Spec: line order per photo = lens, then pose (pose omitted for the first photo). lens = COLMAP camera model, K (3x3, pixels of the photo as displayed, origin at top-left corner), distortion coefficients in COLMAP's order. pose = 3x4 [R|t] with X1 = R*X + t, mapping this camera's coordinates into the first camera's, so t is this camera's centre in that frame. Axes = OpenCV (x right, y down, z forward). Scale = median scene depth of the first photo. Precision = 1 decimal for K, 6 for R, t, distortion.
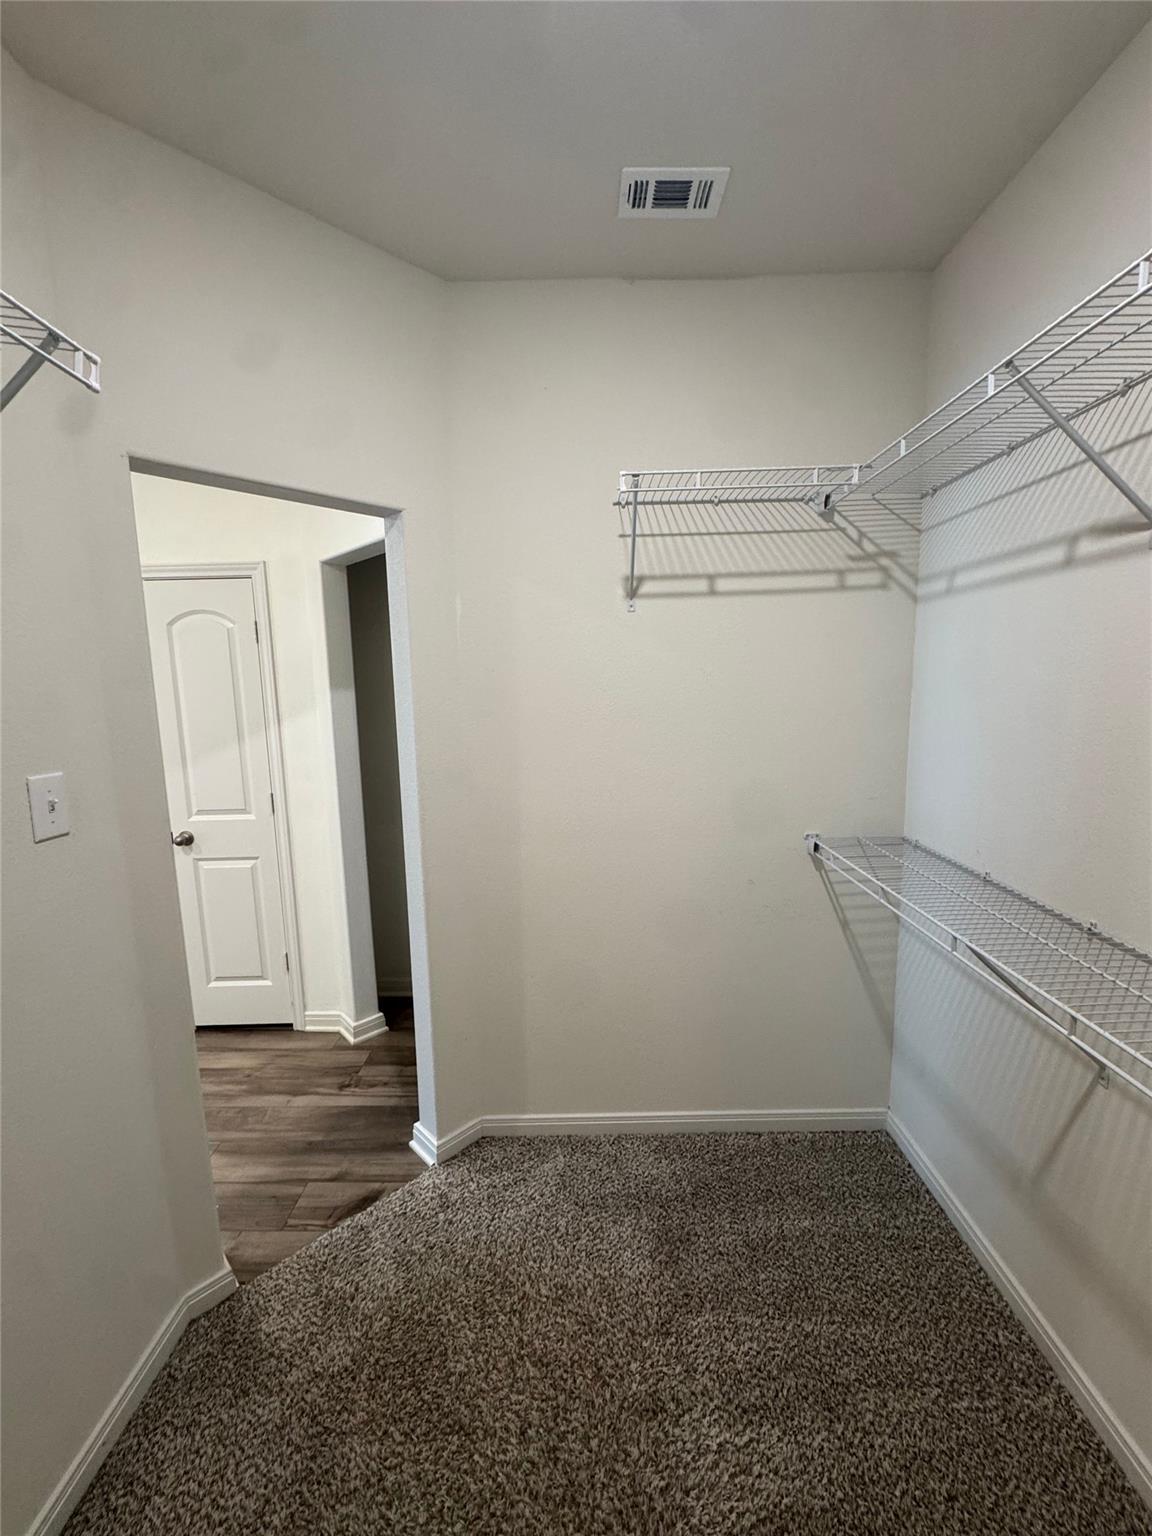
lens RADIAL K [[612.0, 0, 574.9], [0, 612.0, 769.3], [0, 0, 1]] dist [0.000643, -0.000050]
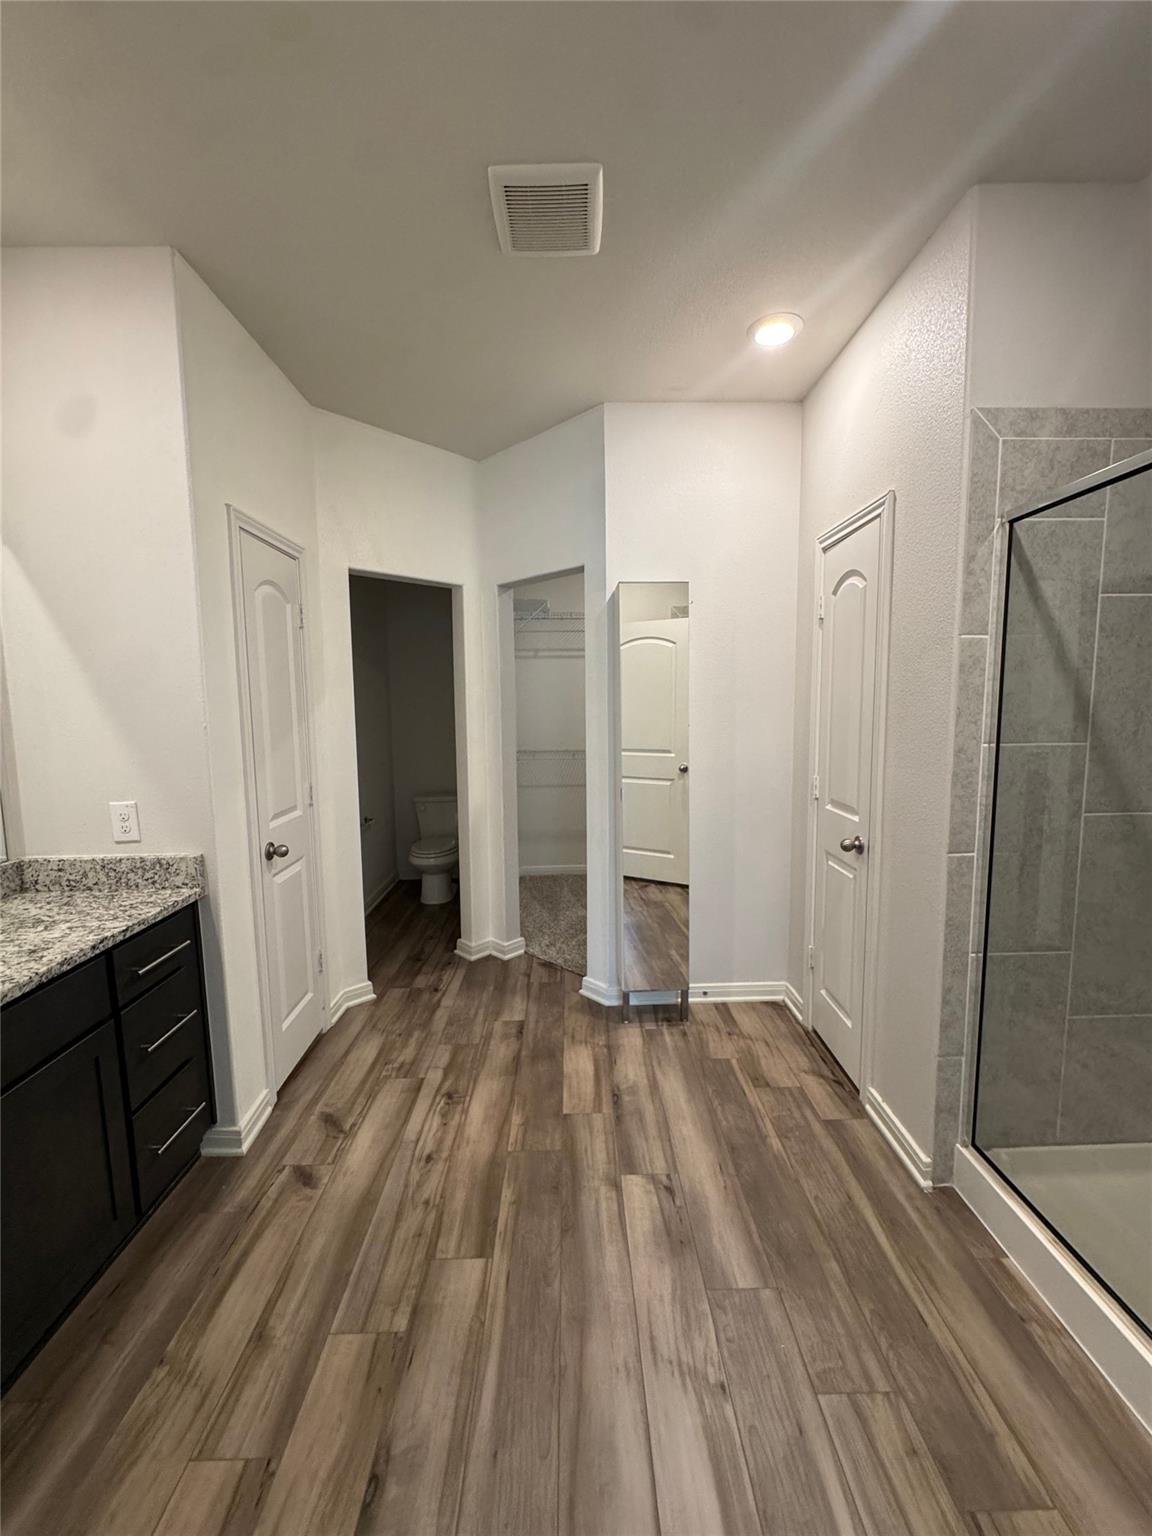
lens RADIAL K [[612.0, 0, 576.7], [0, 612.0, 767.1], [0, 0, 1]] dist [0.000643, -0.000050]
pose [[-0.024598, -0.087920, 0.995824, -1.630797], [0.153688, 0.983951, 0.090668, -0.009439], [-0.987813, 0.155276, -0.010691, 0.659210]]
